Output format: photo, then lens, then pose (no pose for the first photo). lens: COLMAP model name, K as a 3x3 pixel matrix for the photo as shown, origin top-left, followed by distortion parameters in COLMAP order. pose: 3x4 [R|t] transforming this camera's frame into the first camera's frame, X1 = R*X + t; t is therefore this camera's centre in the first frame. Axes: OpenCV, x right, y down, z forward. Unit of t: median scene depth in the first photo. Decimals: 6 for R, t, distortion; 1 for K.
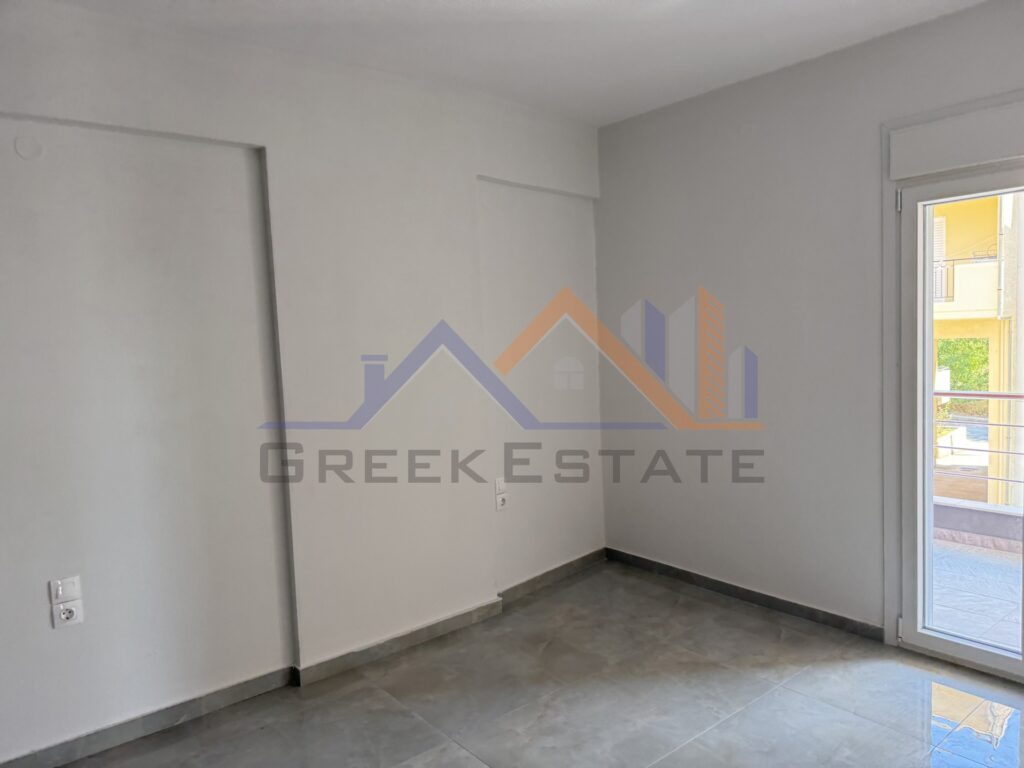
lens RADIAL K [[726.5, 0, 521.4], [0, 726.5, 383.2], [0, 0, 1]] dist [0.050306, -0.057730]
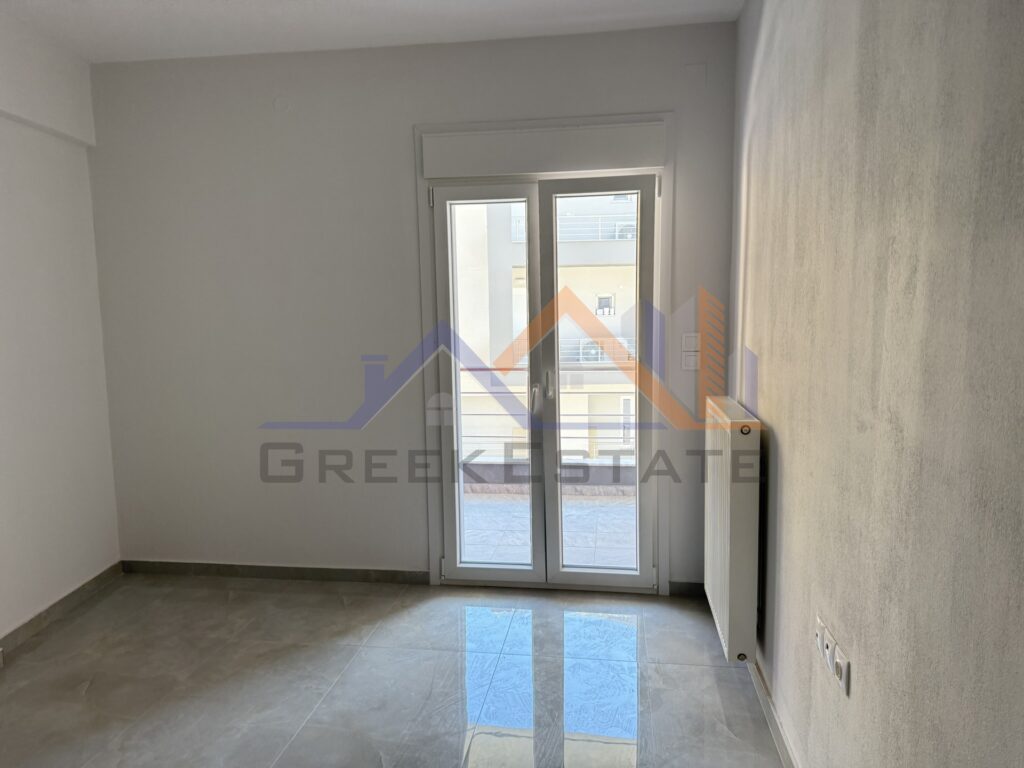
lens RADIAL K [[726.5, 0, 512.0], [0, 726.5, 386.2], [0, 0, 1]] dist [0.050306, -0.057730]
pose [[0.749013, -0.051106, 0.660581, -0.148013], [0.036912, 0.998691, 0.035412, 0.008741], [-0.661526, -0.002140, 0.749919, 0.062840]]
